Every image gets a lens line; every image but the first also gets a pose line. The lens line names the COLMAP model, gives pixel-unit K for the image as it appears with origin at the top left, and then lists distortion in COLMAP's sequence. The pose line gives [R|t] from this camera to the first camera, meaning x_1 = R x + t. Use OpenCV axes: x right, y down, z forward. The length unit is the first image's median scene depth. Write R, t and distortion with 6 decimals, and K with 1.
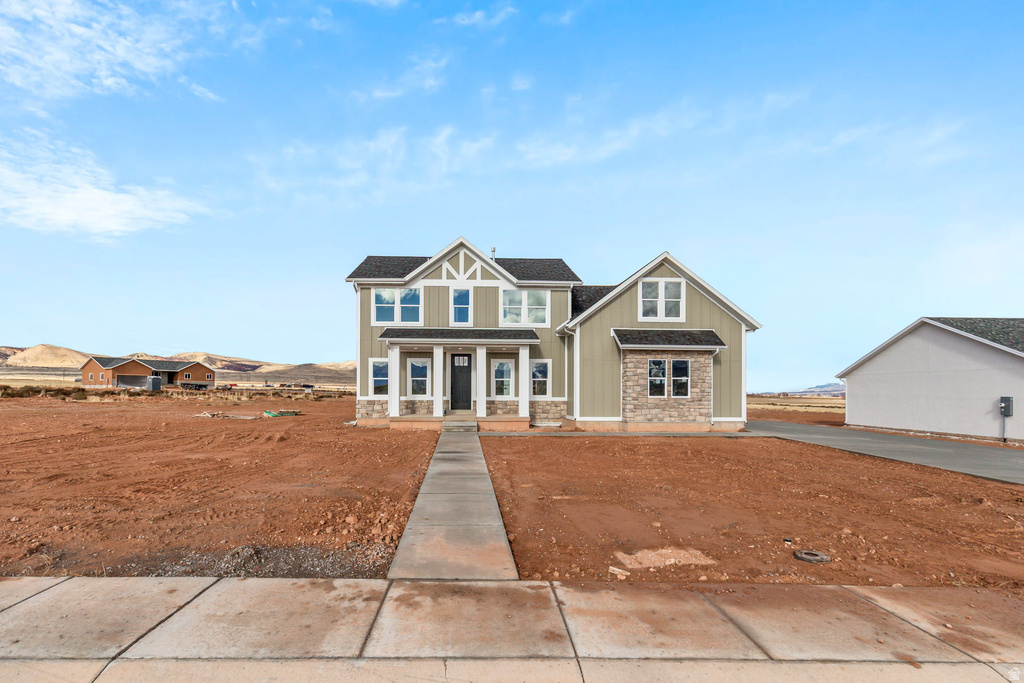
lens RADIAL K [[480.0, 0, 481.1], [0, 480.0, 379.3], [0, 0, 1]] dist [0.001385, 0.027795]
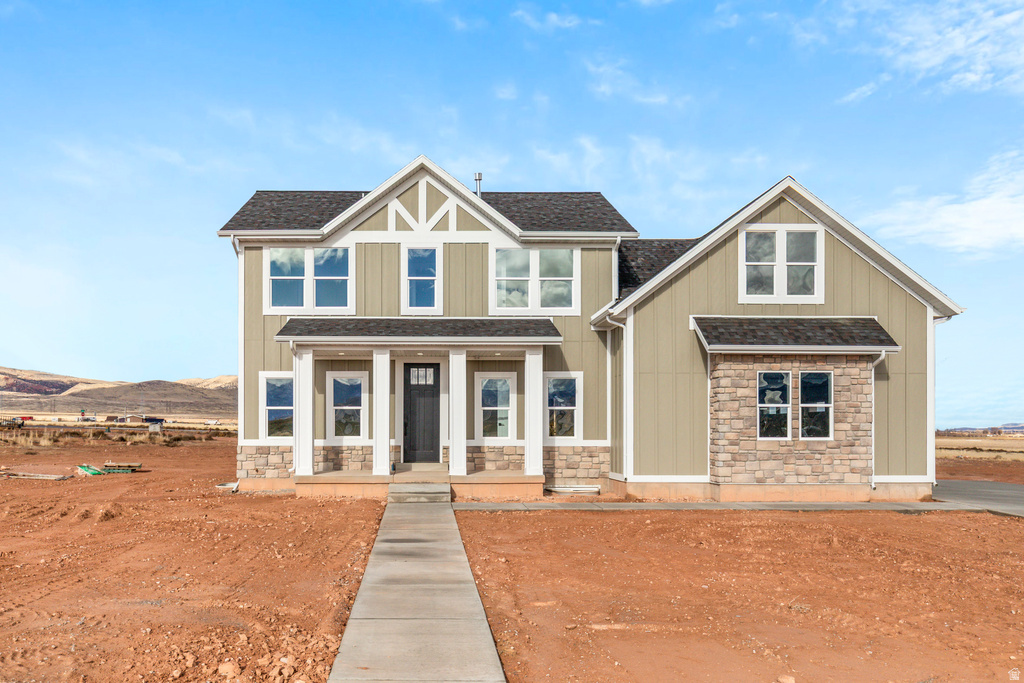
lens RADIAL K [[841.6, 0, 430.8], [0, 841.6, 418.8], [0, 0, 1]] dist [-0.002807, 0.009249]
pose [[0.999579, -0.003511, -0.028810, -0.002592], [0.003934, 0.999885, 0.014637, -0.002479], [0.028755, -0.014744, 0.999478, 0.013081]]
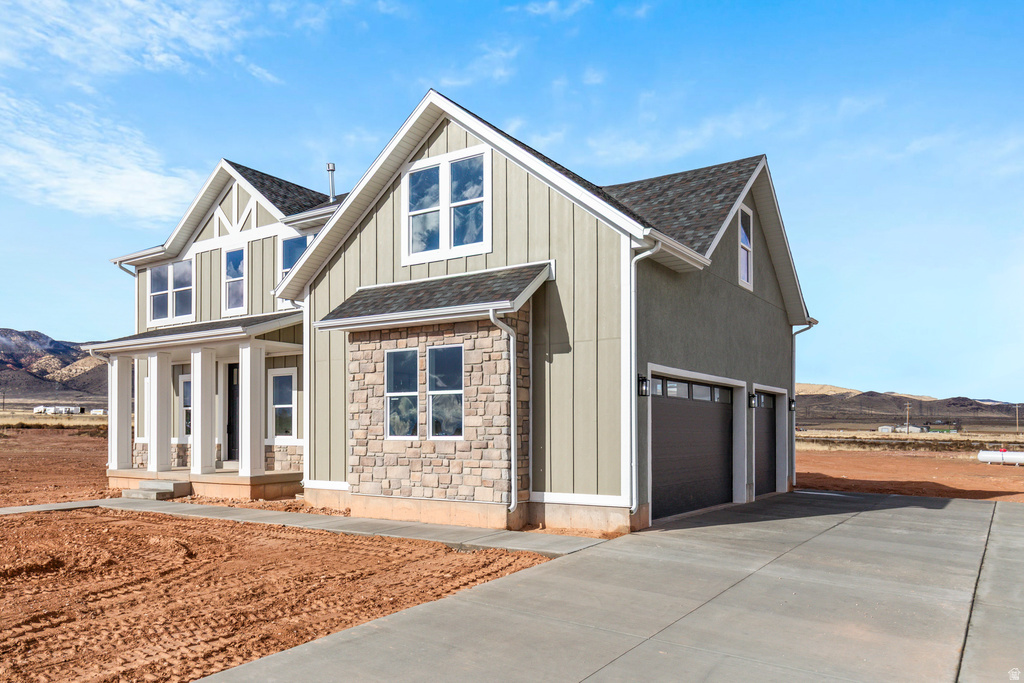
lens RADIAL K [[743.1, 0, 514.3], [0, 743.1, 431.1], [0, 0, 1]] dist [0.000553, -0.000131]
pose [[0.816251, -0.003763, -0.577686, 0.800377], [0.013142, 0.999841, 0.012057, 0.023045], [0.577549, -0.017433, 0.816170, 0.503685]]
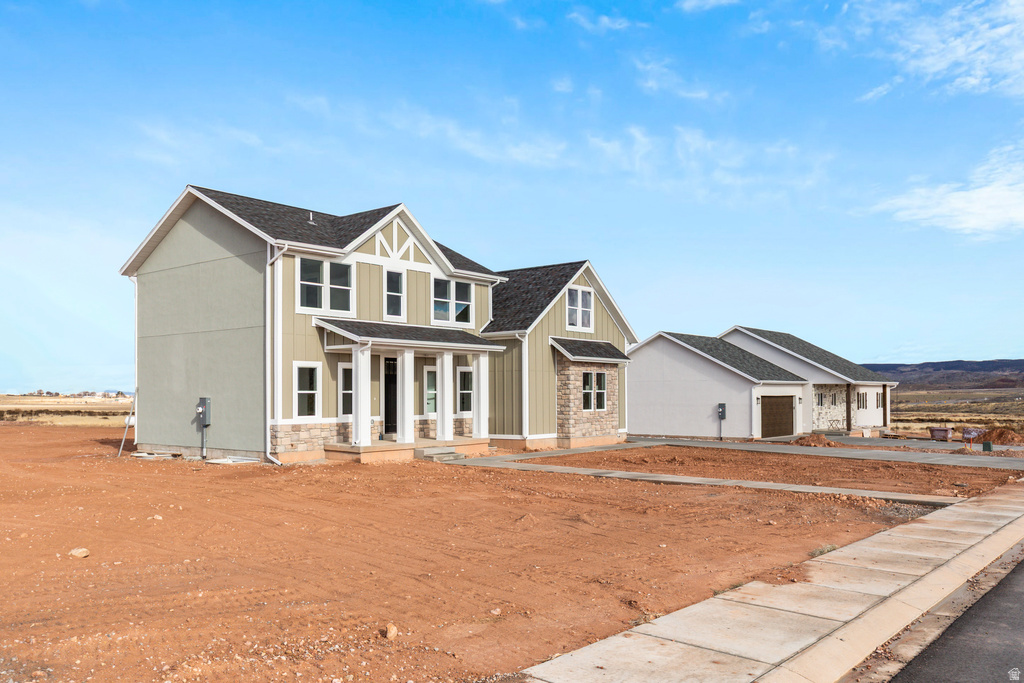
lens RADIAL K [[831.9, 0, 509.3], [0, 831.9, 379.3], [0, 0, 1]] dist [-0.005234, 0.000945]
pose [[0.655931, 0.008121, 0.754777, -0.968311], [-0.005390, 0.999967, -0.006075, -0.014538], [-0.754802, -0.000083, 0.655953, 0.019864]]
